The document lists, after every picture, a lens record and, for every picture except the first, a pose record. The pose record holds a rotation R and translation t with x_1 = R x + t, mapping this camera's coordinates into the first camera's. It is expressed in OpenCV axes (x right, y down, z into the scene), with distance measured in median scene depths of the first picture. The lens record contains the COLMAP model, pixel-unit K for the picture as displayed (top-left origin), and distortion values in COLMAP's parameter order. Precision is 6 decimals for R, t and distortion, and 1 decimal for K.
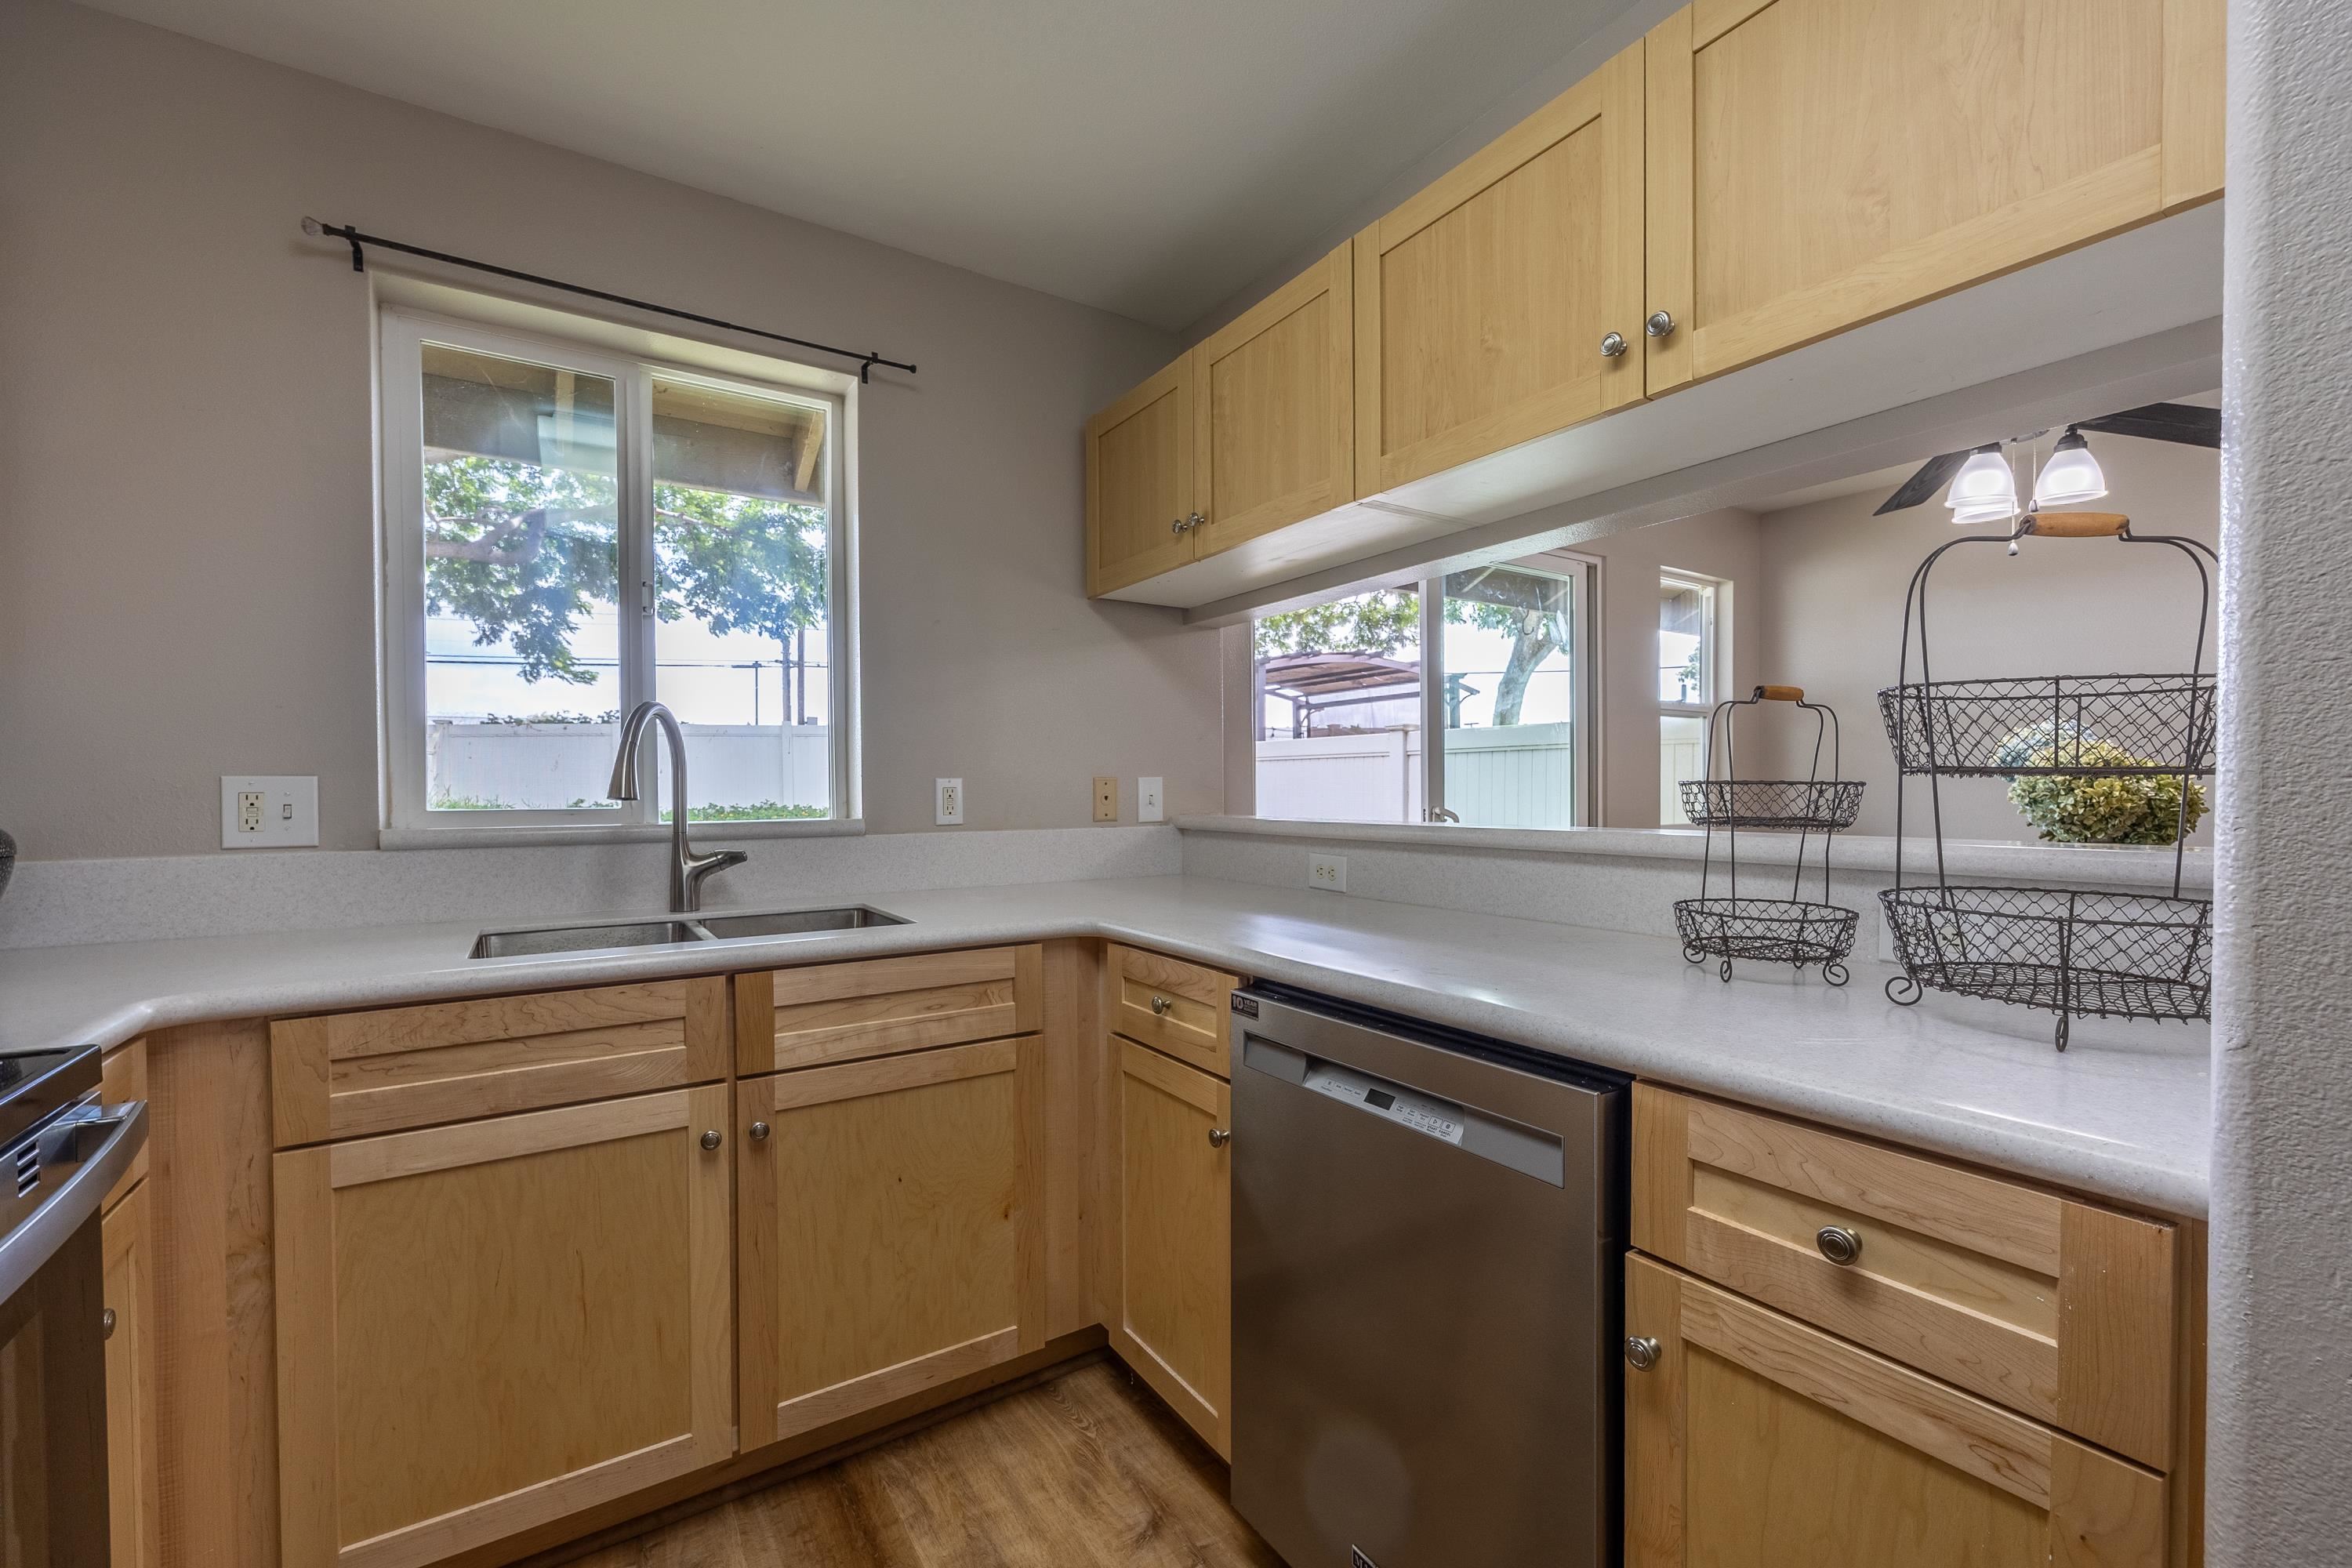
lens RADIAL K [[959.4, 0, 1173.4], [0, 959.4, 843.2], [0, 0, 1]] dist [-0.001658, 0.000098]
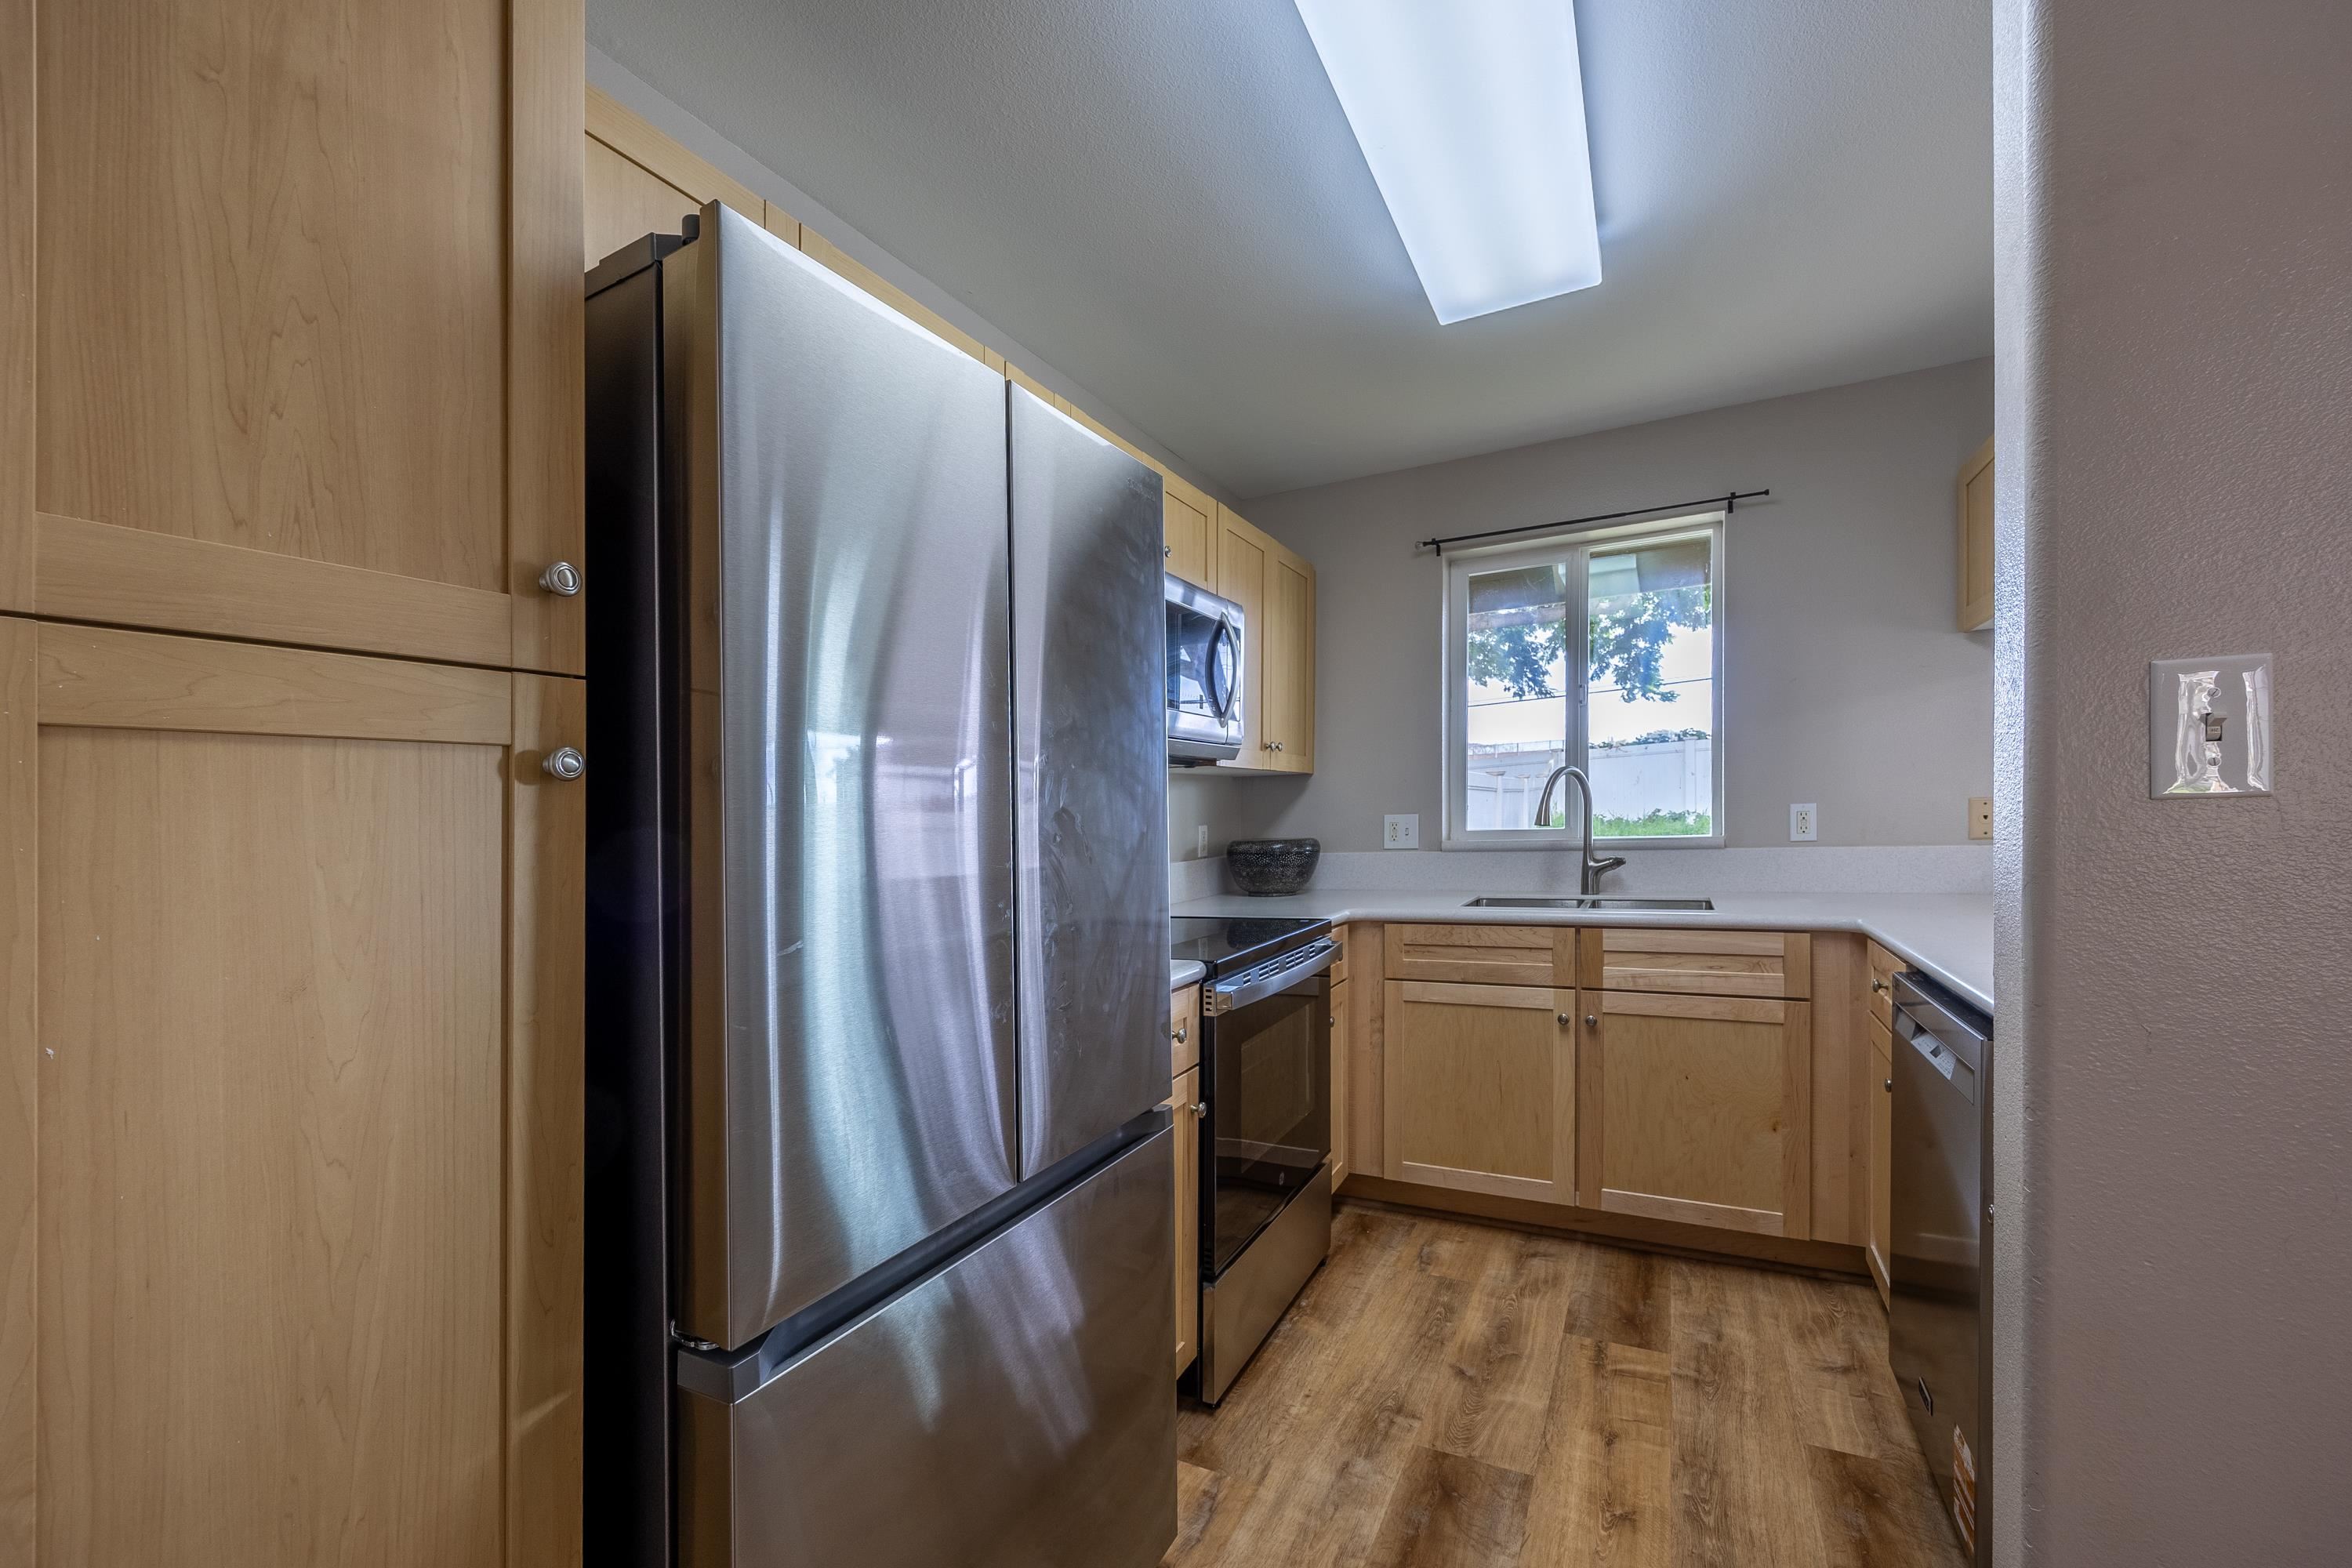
lens RADIAL K [[942.9, 0, 1180.9], [0, 942.9, 809.2], [0, 0, 1]] dist [-0.000241, 0.000000]
pose [[0.499059, -0.016120, -0.866418, 0.610318], [-0.020598, 0.999324, -0.030457, -0.010249], [0.866323, 0.033046, 0.498389, -0.444746]]
